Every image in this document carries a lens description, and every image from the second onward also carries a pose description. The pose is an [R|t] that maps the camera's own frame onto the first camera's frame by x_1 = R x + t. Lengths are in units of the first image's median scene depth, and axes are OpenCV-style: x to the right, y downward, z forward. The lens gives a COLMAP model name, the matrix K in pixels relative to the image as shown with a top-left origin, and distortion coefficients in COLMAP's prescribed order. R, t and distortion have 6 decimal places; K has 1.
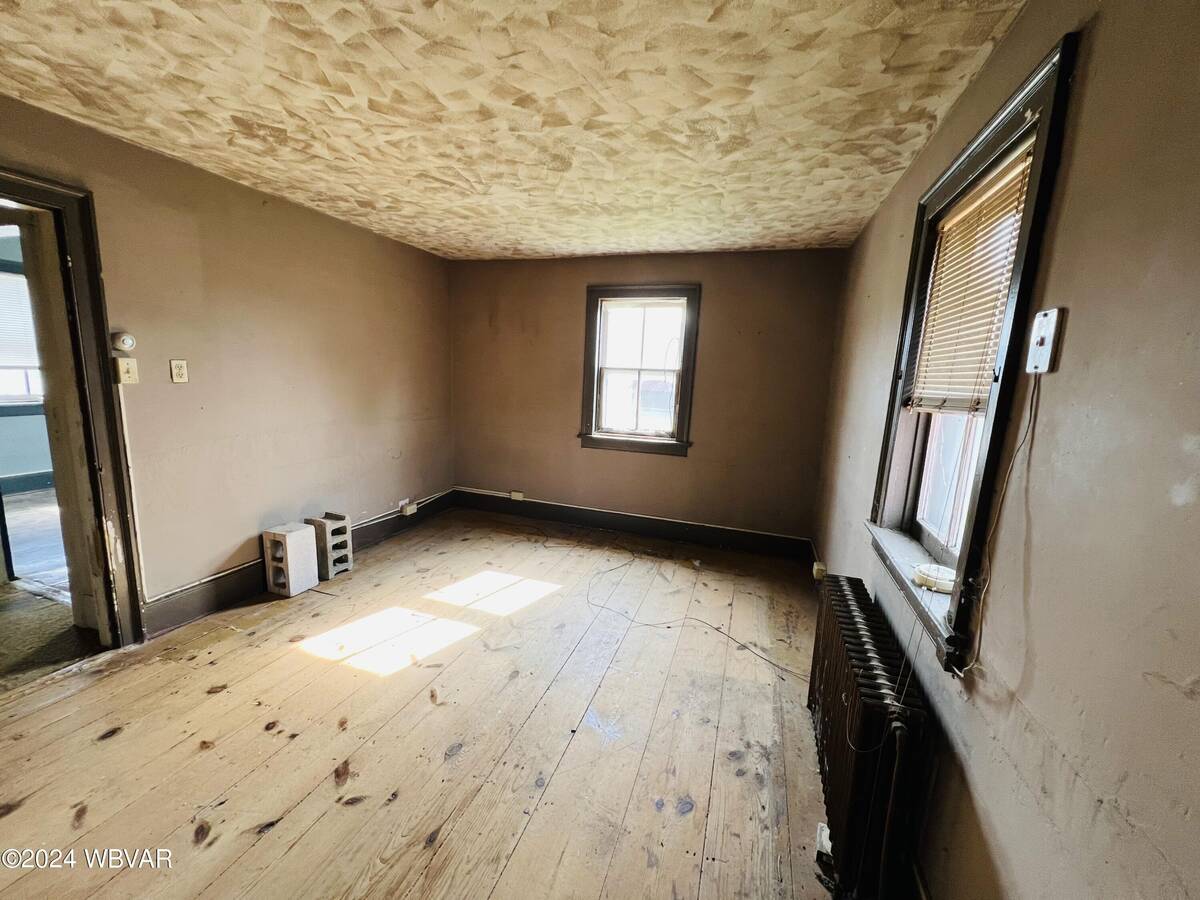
lens RADIAL K [[492.4, 0, 603.5], [0, 492.4, 455.1], [0, 0, 1]] dist [0.000499, -0.000333]
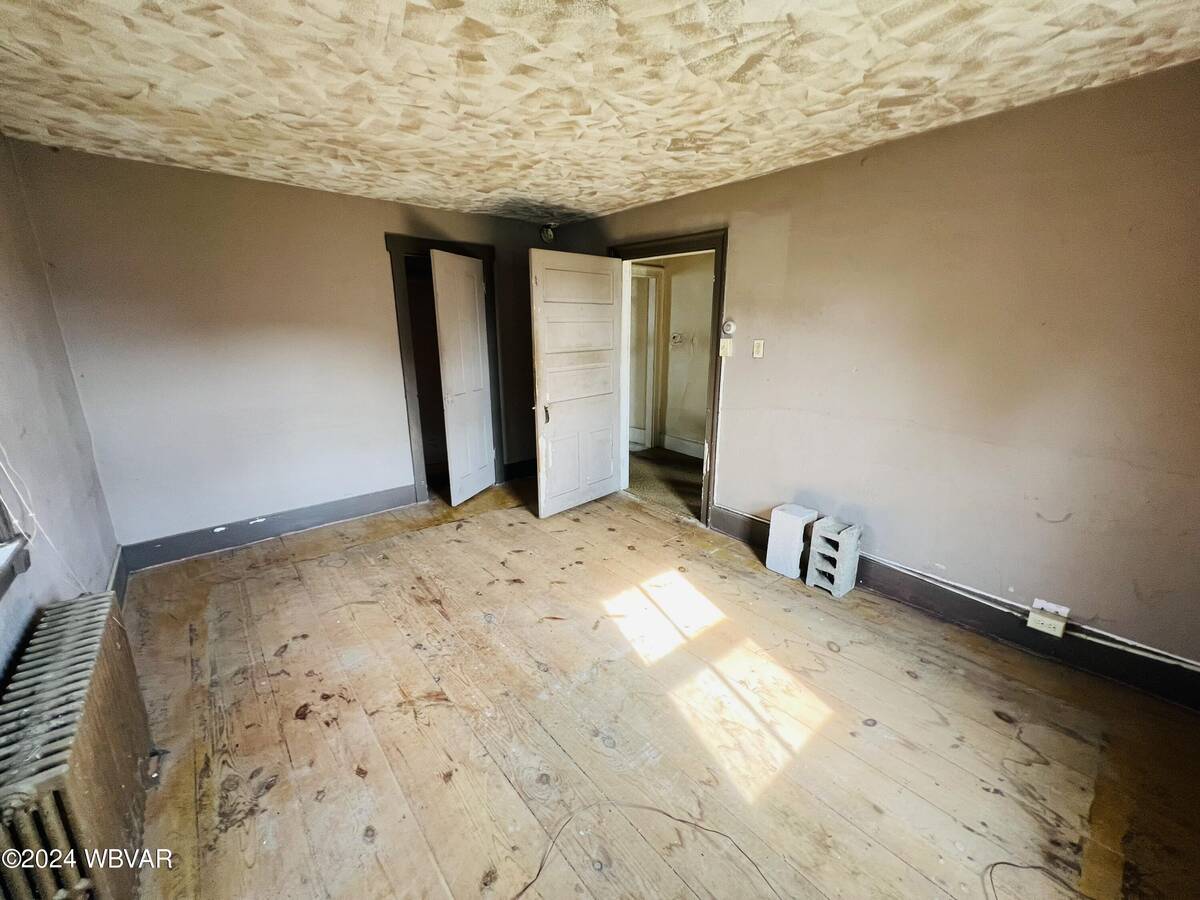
lens RADIAL K [[492.4, 0, 603.5], [0, 492.4, 455.1], [0, 0, 1]] dist [0.000499, -0.000333]
pose [[-0.541835, 0.166662, -0.823795, 0.445891], [-0.169671, 0.938274, 0.301420, -0.228605], [0.823181, 0.303094, -0.480112, 1.367824]]
